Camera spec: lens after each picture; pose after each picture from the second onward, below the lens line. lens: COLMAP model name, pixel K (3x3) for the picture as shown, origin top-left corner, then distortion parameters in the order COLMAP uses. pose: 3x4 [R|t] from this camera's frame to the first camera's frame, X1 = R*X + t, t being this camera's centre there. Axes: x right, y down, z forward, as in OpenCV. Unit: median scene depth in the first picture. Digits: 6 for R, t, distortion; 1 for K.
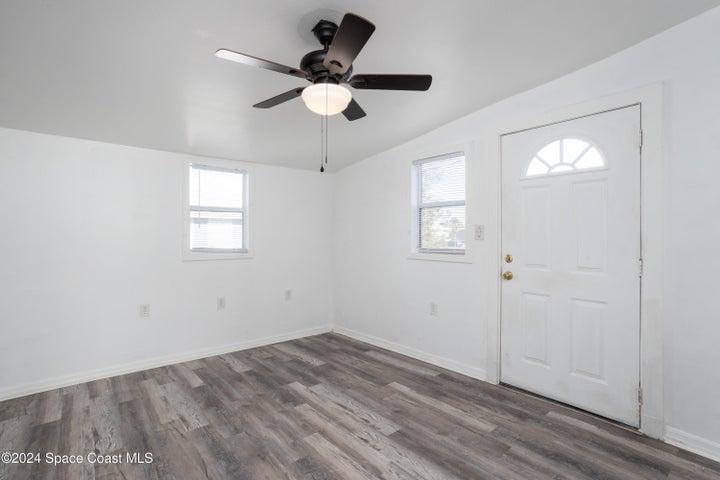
lens RADIAL K [[344.4, 0, 361.4], [0, 344.4, 234.2], [0, 0, 1]] dist [-0.043640, 0.029390]
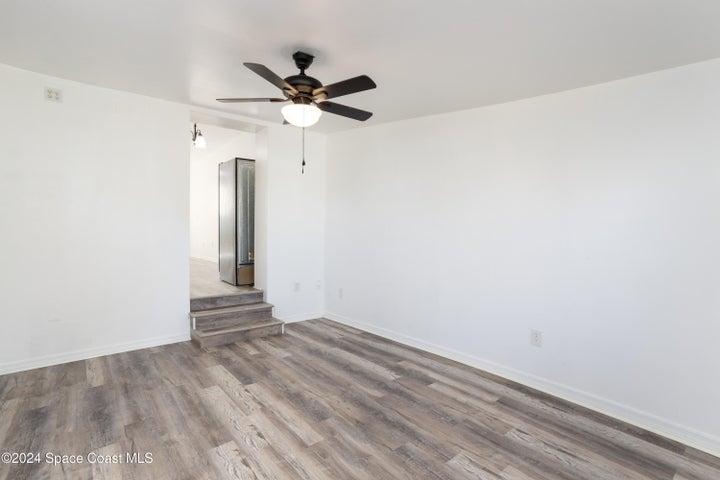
lens RADIAL K [[344.4, 0, 361.4], [0, 344.4, 234.2], [0, 0, 1]] dist [-0.043640, 0.029390]
pose [[-0.999992, -0.000910, 0.003994, -0.281380], [-0.000925, 0.999992, -0.003822, 0.039242], [-0.003990, -0.003826, -0.999985, 1.972271]]
